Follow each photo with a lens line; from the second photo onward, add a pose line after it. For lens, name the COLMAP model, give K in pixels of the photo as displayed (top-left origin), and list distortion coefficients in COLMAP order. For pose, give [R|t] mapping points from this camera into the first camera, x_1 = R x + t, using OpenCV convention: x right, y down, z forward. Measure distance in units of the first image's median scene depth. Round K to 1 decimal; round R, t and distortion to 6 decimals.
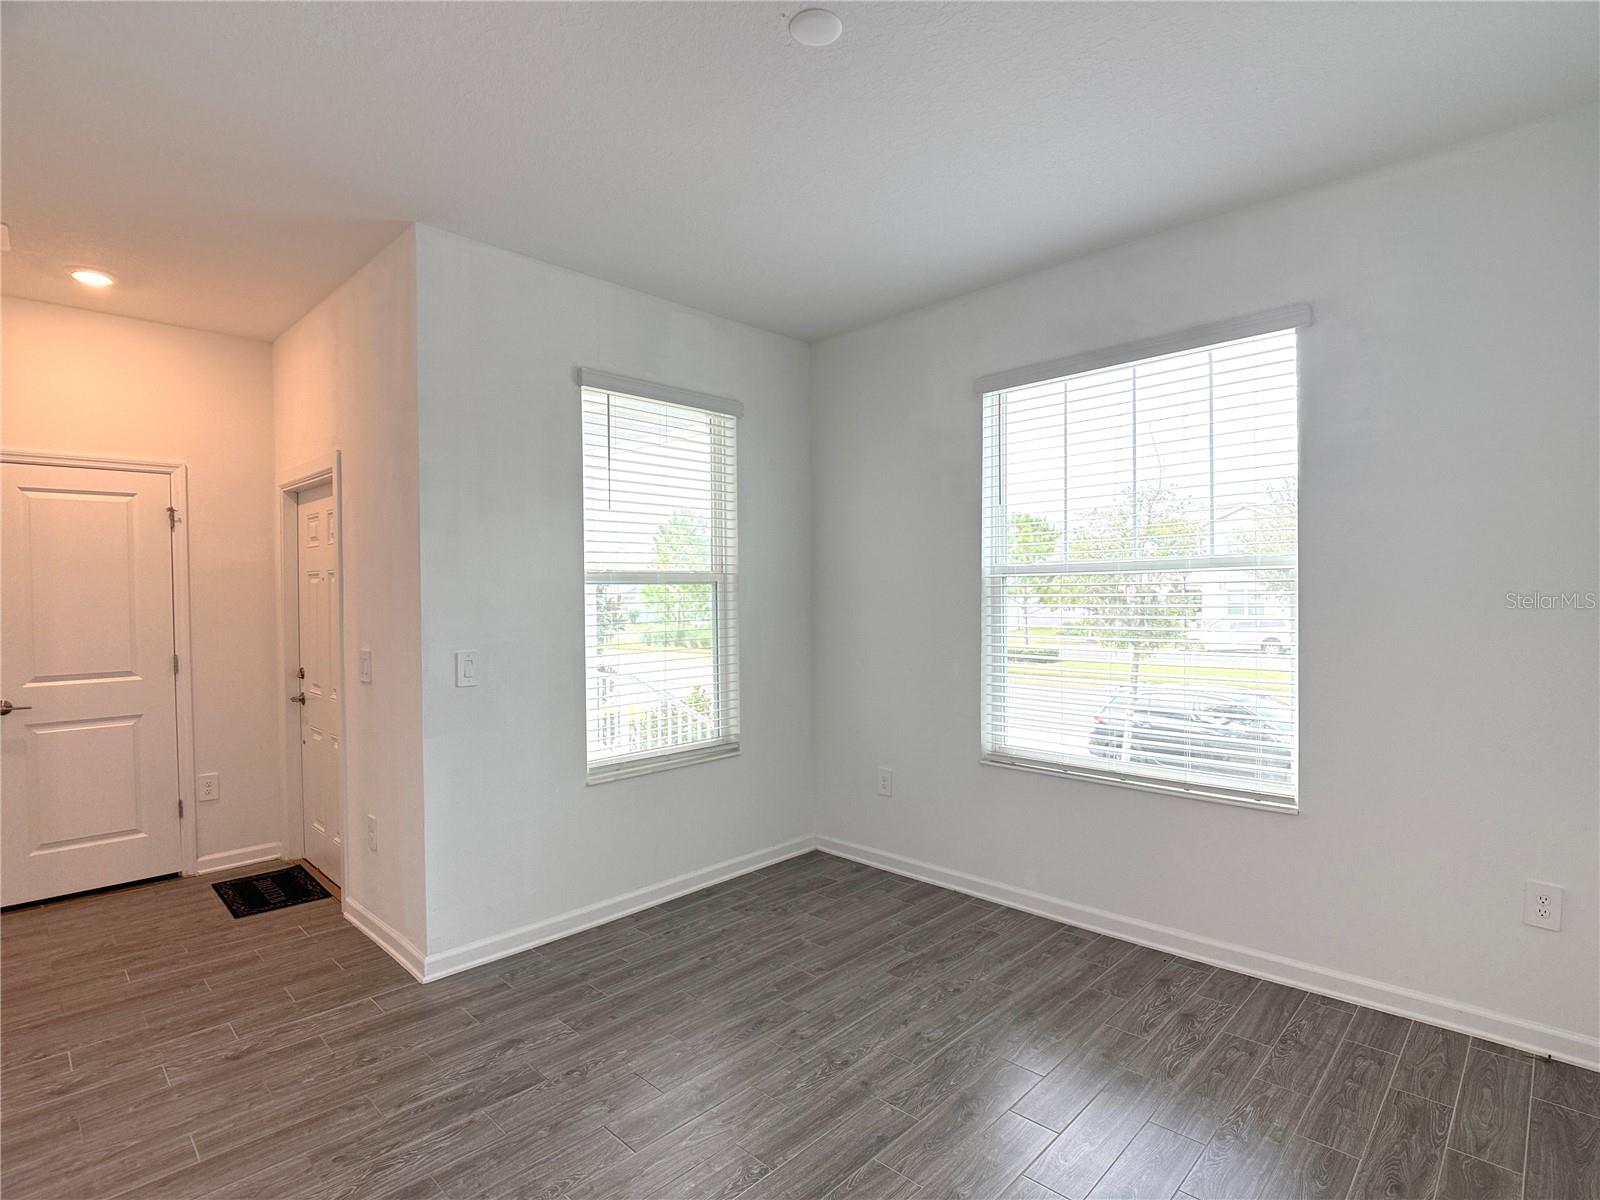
lens RADIAL K [[813.3, 0, 816.8], [0, 813.3, 599.9], [0, 0, 1]] dist [-0.023865, 0.002303]
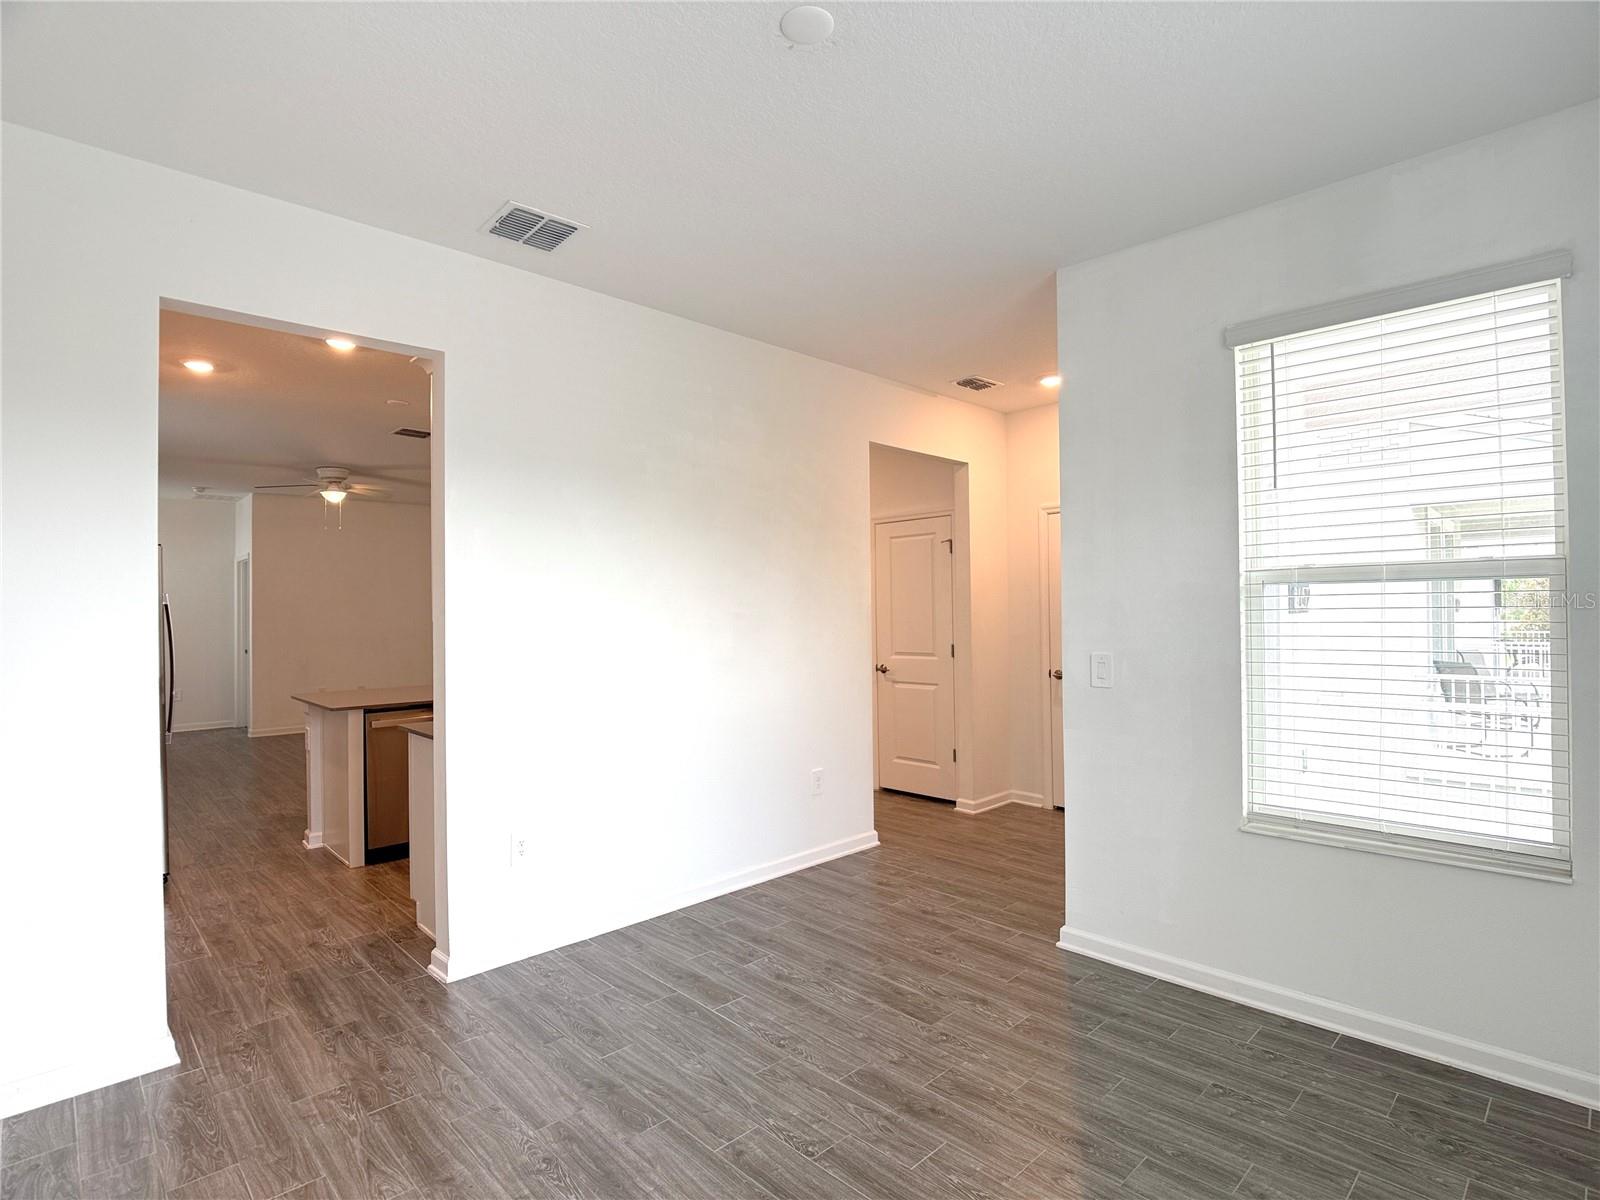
lens RADIAL K [[813.3, 0, 790.6], [0, 813.3, 595.1], [0, 0, 1]] dist [-0.023865, 0.002303]
pose [[-0.048968, -0.006749, -0.998778, 0.663759], [0.001399, 0.999976, -0.006826, -0.004955], [0.998799, -0.001732, -0.048958, 0.693182]]
